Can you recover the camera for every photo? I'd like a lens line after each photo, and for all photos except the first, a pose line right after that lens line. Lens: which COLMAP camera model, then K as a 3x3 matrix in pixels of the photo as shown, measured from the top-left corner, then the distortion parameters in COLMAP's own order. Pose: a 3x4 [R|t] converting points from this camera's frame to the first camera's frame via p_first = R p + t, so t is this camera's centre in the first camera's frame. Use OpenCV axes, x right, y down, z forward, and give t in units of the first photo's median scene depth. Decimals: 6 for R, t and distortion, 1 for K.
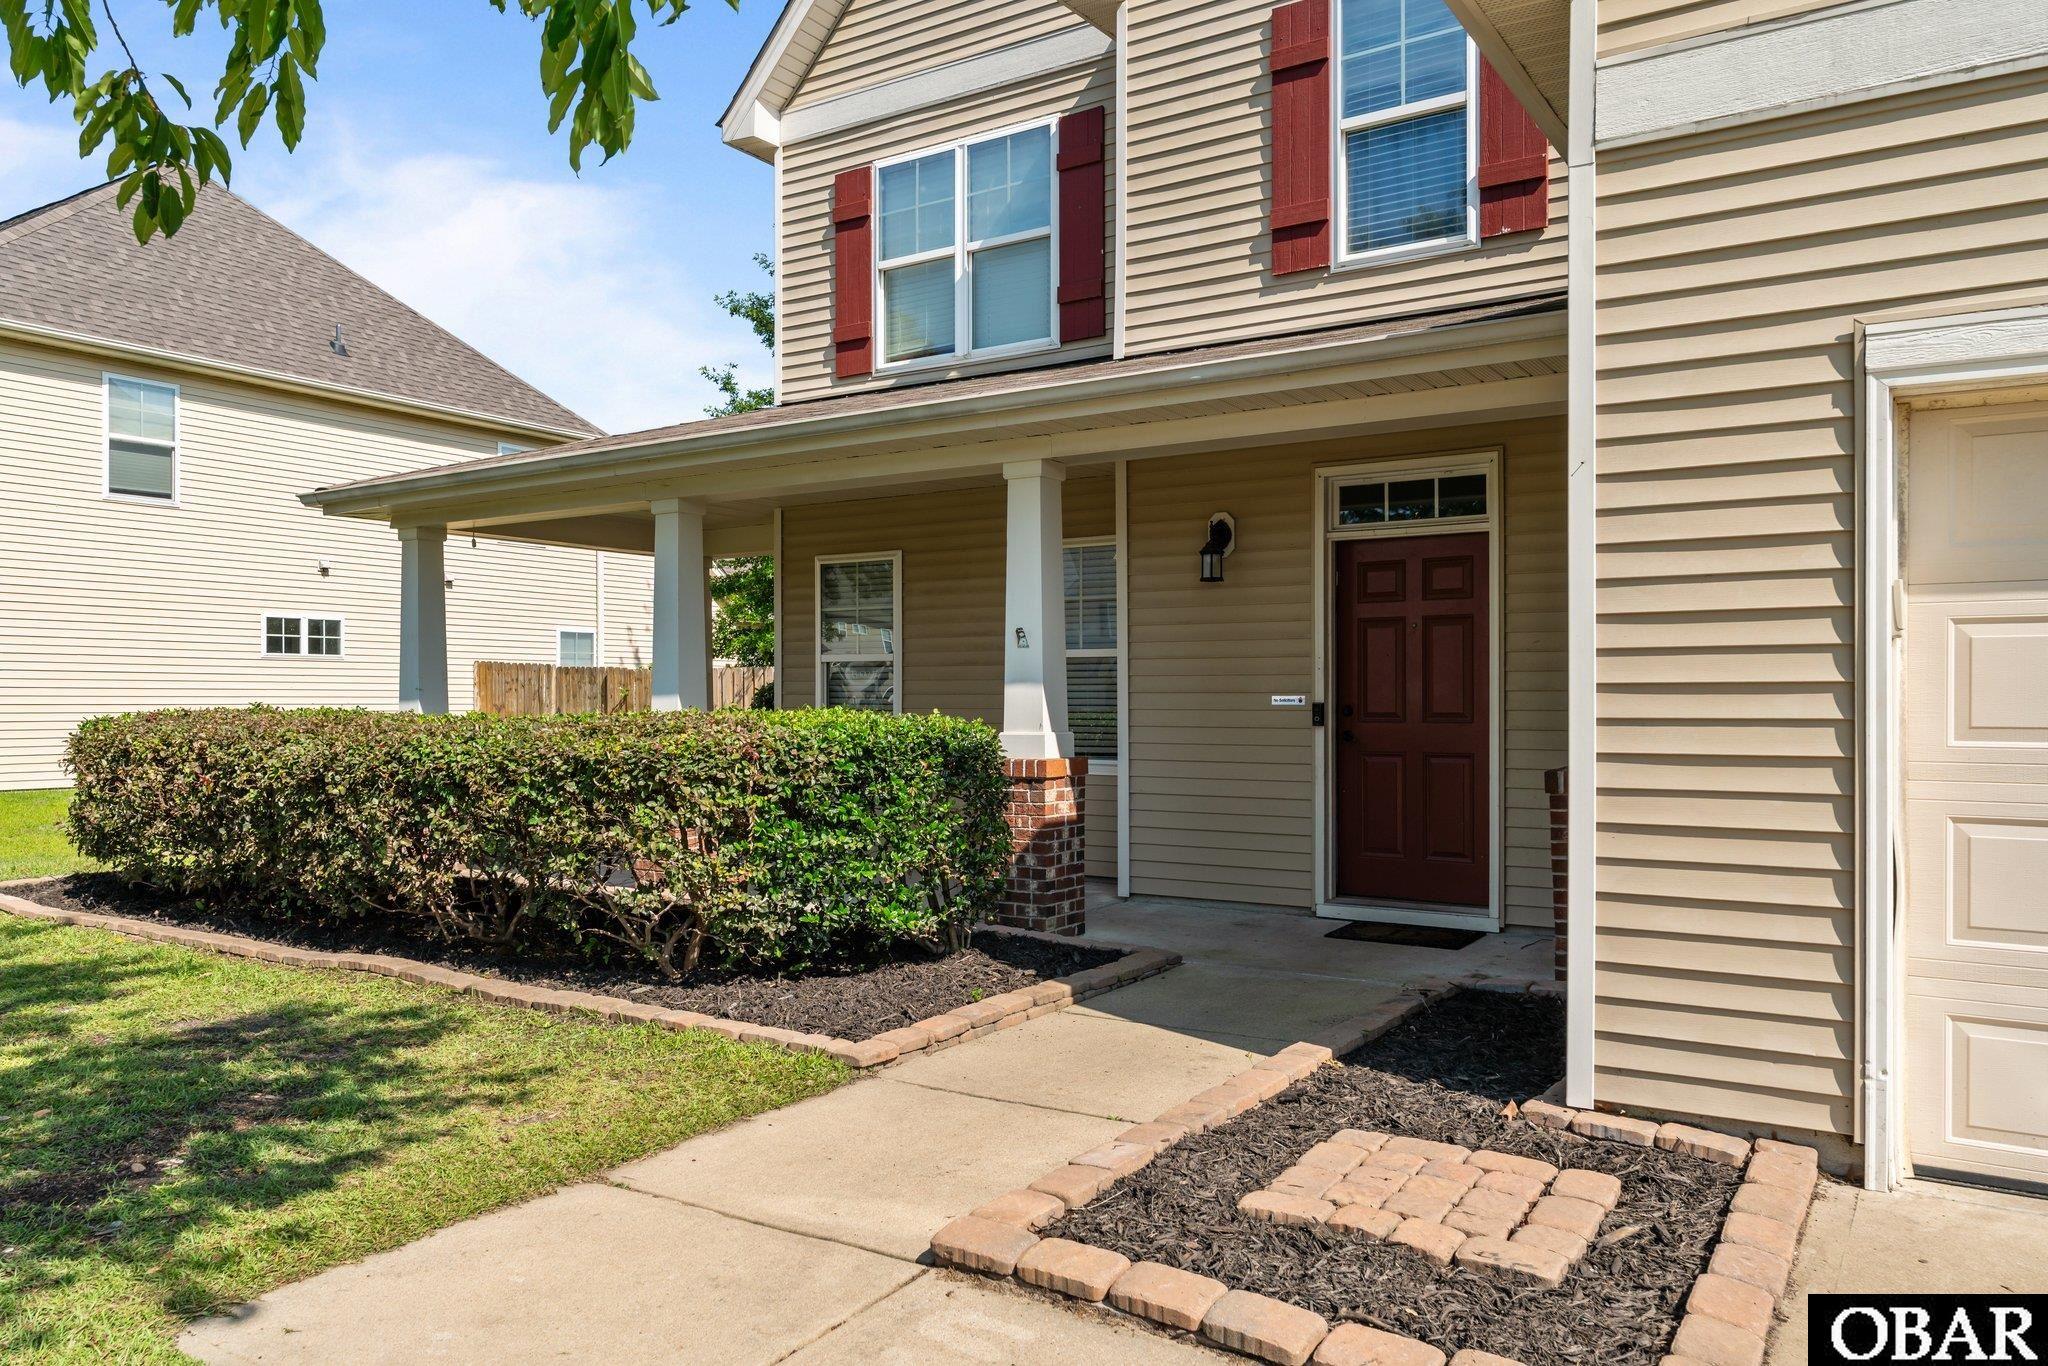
lens RADIAL K [[1472.3, 0, 1026.8], [0, 1472.3, 706.1], [0, 0, 1]] dist [-0.004313, -0.001872]
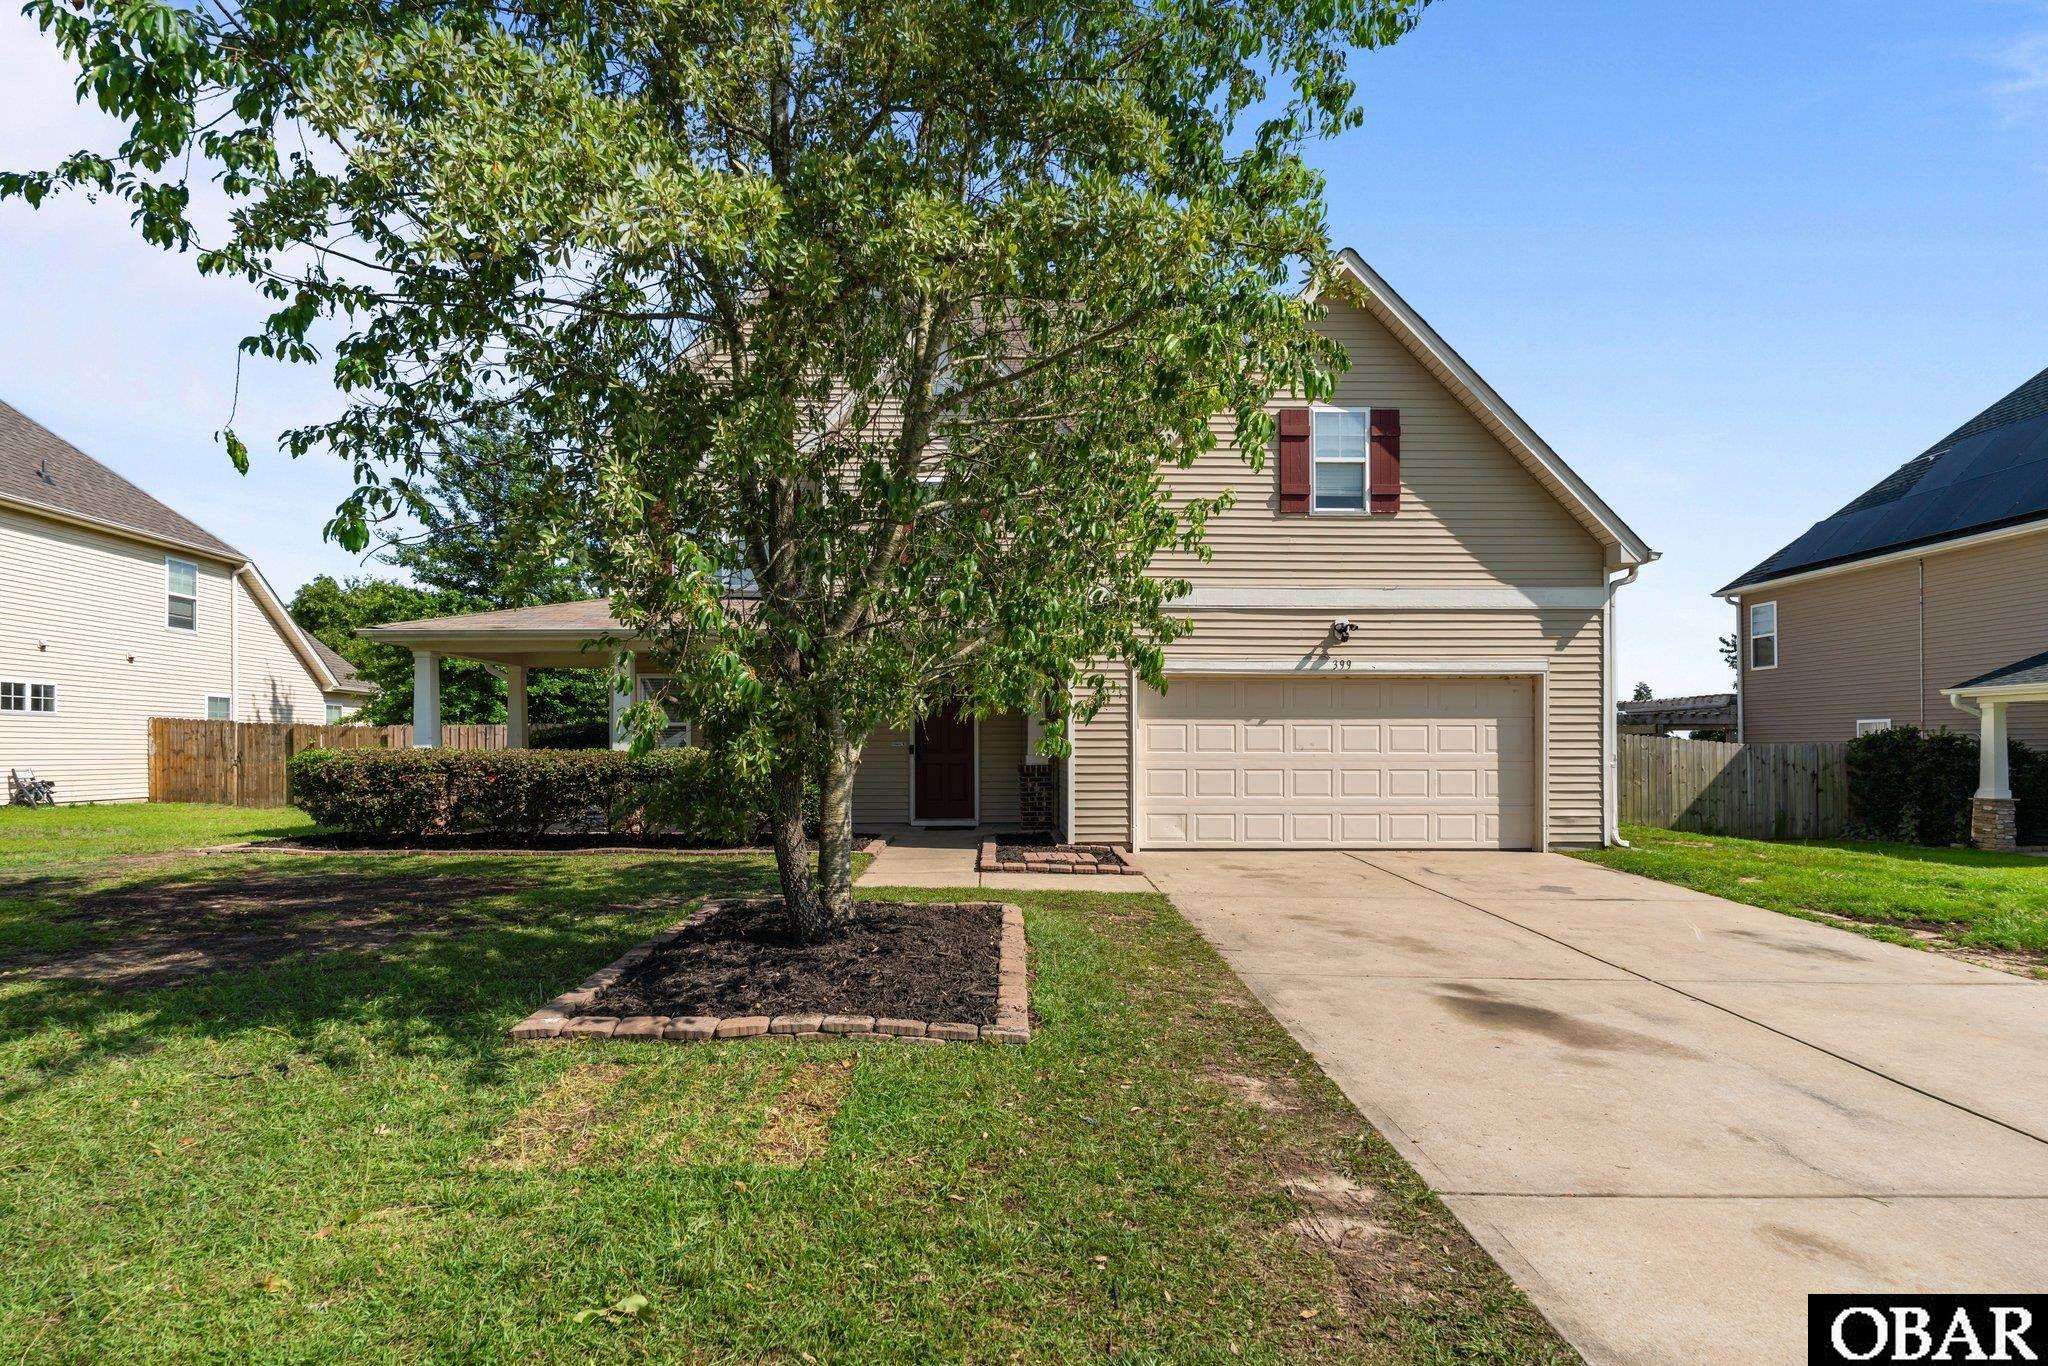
lens RADIAL K [[1047.1, 0, 1022.2], [0, 1047.1, 752.5], [0, 0, 1]] dist [-0.007765, 0.001227]
pose [[0.826273, -0.002869, 0.563263, -0.559443], [0.003146, 0.999995, 0.000478, 0.008729], [-0.563261, 0.001377, 0.826278, -0.535255]]
